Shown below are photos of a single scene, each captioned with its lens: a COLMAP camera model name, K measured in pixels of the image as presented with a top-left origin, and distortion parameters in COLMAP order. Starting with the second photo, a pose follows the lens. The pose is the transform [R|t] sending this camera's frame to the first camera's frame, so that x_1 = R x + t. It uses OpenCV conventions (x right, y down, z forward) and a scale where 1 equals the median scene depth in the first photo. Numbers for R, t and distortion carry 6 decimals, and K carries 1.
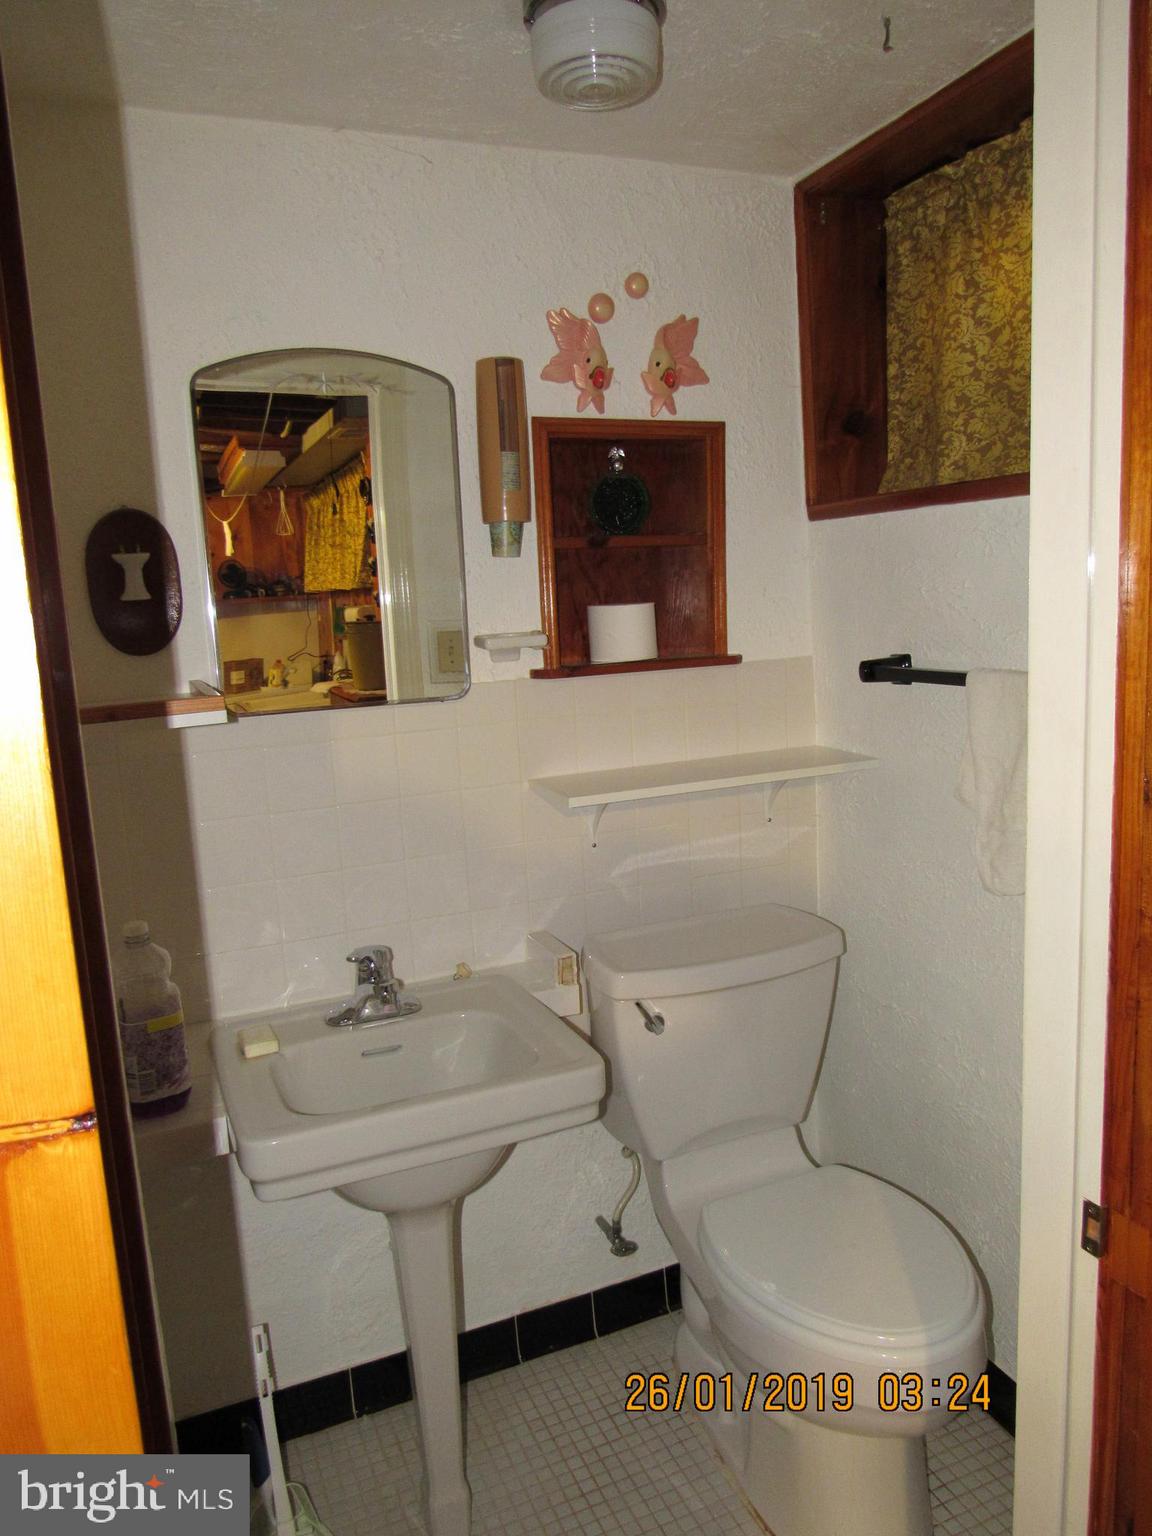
lens RADIAL K [[1090.7, 0, 569.8], [0, 1090.7, 773.9], [0, 0, 1]] dist [-0.035716, 0.010573]
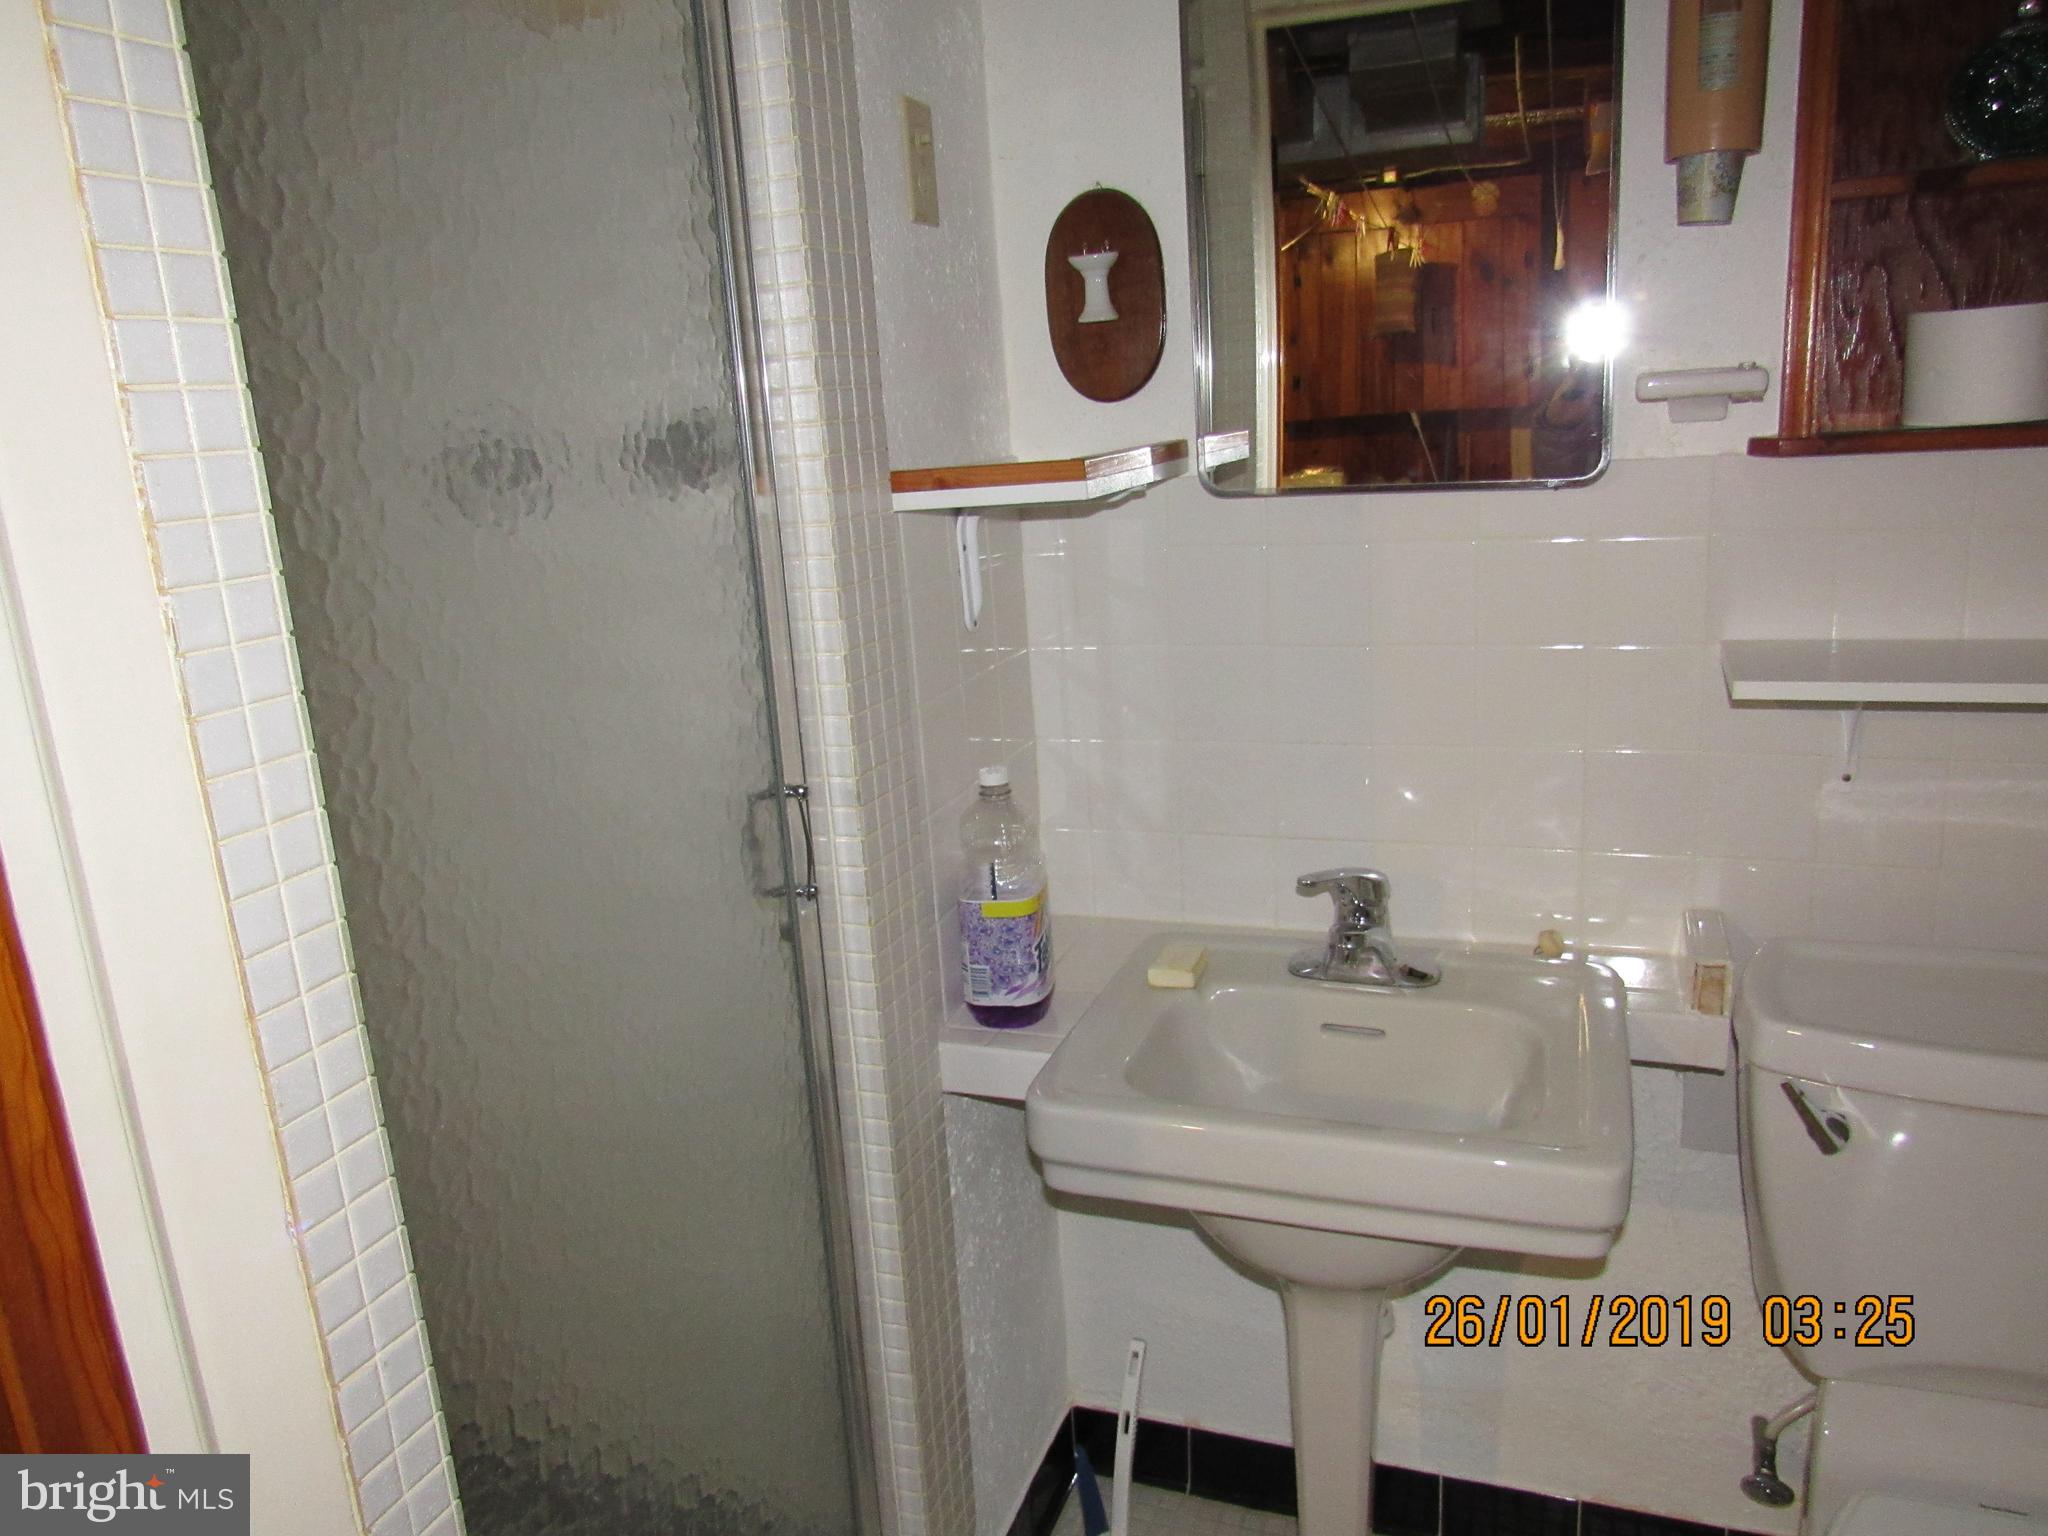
lens RADIAL K [[1454.2, 0, 1024.6], [0, 1454.2, 761.4], [0, 0, 1]] dist [-0.035716, 0.010573]
pose [[0.716476, 0.173030, -0.675813, 0.236914], [-0.083351, 0.983045, 0.163325, -0.026583], [0.692615, -0.060689, 0.718750, 0.249025]]
